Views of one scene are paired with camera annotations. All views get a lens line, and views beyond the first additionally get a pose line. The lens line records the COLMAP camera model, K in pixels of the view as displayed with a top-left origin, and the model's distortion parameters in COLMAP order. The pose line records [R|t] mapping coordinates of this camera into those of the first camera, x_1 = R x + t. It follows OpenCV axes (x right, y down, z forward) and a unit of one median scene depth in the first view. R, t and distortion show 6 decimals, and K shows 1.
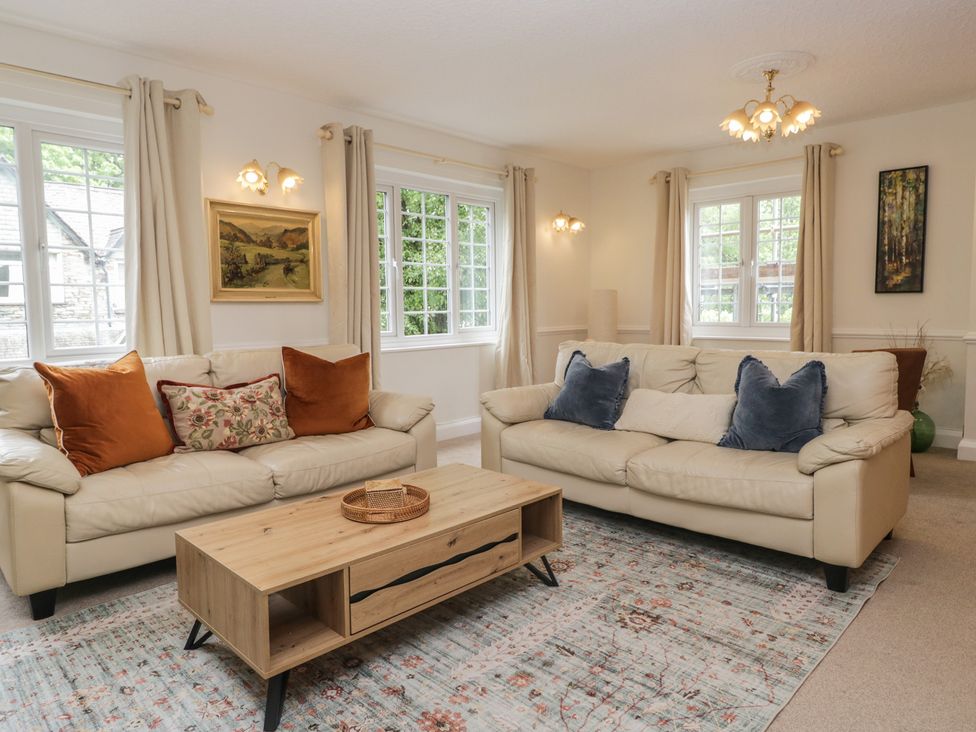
lens RADIAL K [[634.2, 0, 479.0], [0, 634.2, 359.8], [0, 0, 1]] dist [0.003035, -0.004204]
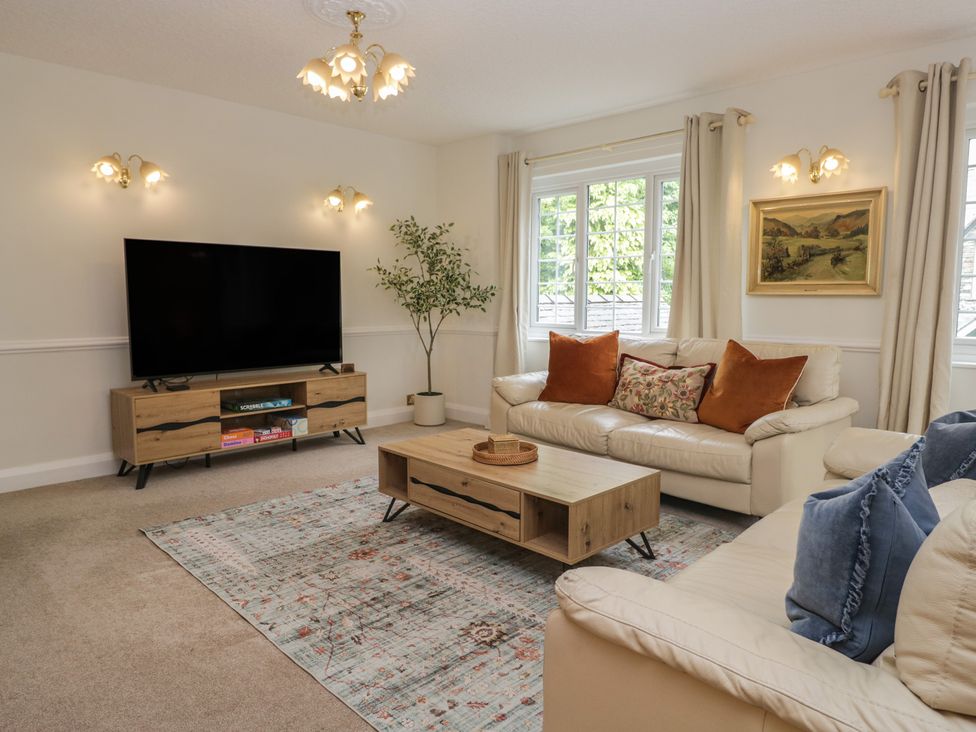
lens RADIAL K [[634.2, 0, 488.7], [0, 634.2, 355.7], [0, 0, 1]] dist [0.003035, -0.004204]
pose [[-0.007748, 0.105264, -0.994414, 0.821622], [-0.085736, 0.990712, 0.105540, -0.078451], [0.996288, 0.086074, 0.001349, 0.680343]]
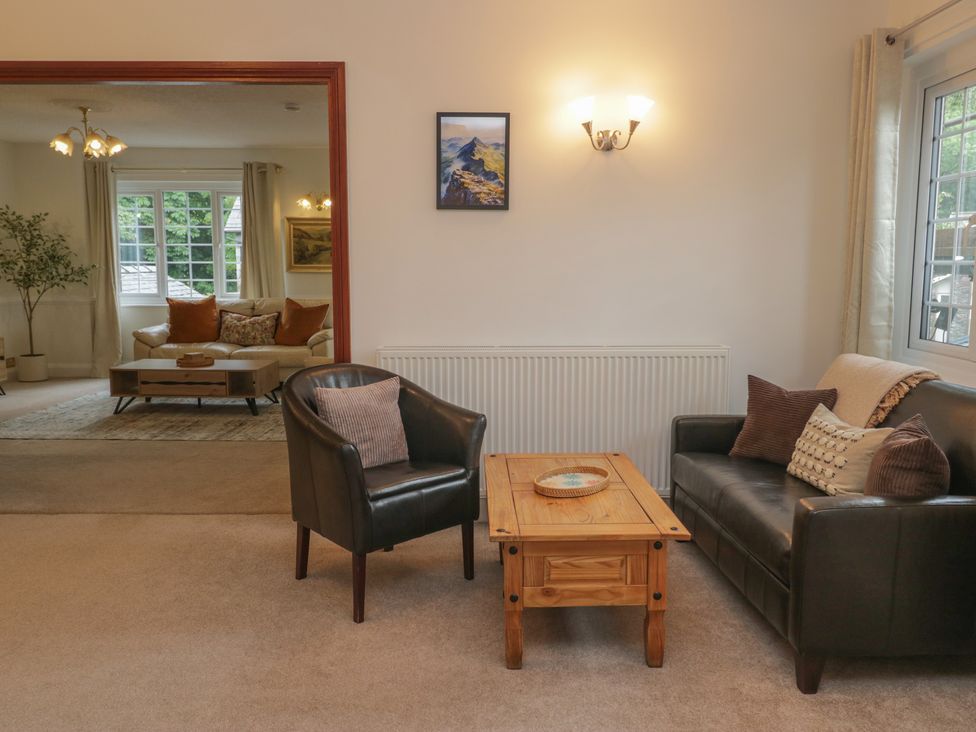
lens RADIAL K [[770.5, 0, 479.7], [0, 770.5, 350.7], [0, 0, 1]] dist [0.018284, -0.009116]
pose [[0.683661, 0.097875, -0.723207, 1.963021], [-0.071846, 0.995179, 0.066765, -0.065236], [0.726255, 0.006315, 0.687396, -0.173840]]
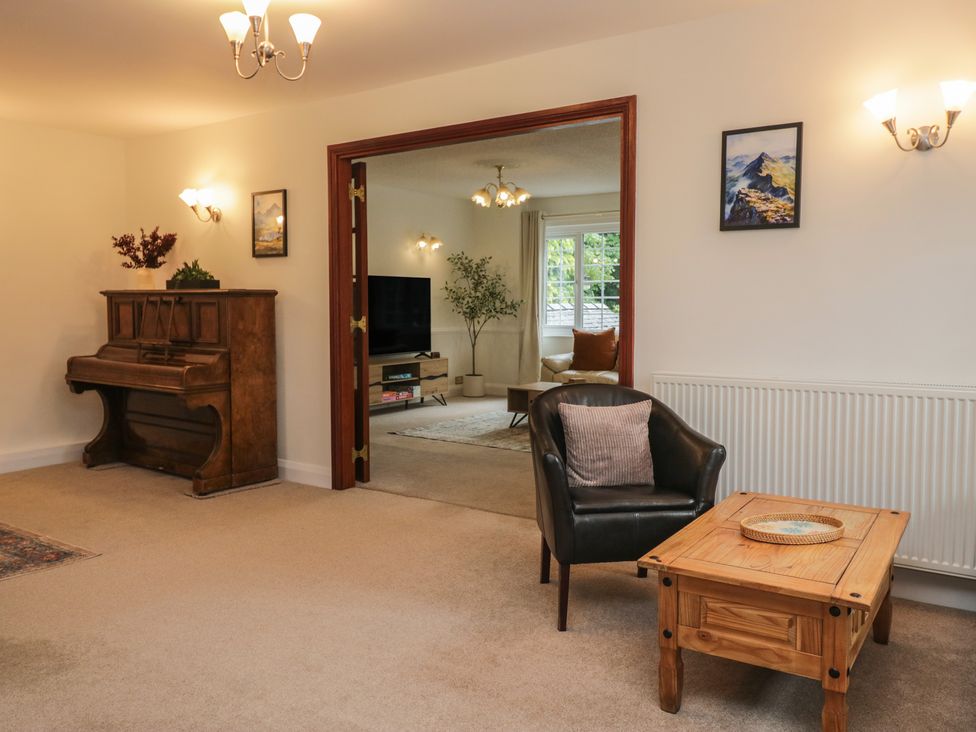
lens RADIAL K [[770.5, 0, 489.6], [0, 770.5, 352.1], [0, 0, 1]] dist [0.018284, -0.009116]
pose [[0.154757, 0.076625, -0.984977, 2.118339], [-0.083983, 0.994399, 0.064162, -0.065012], [0.984376, 0.072792, 0.160325, 0.081074]]
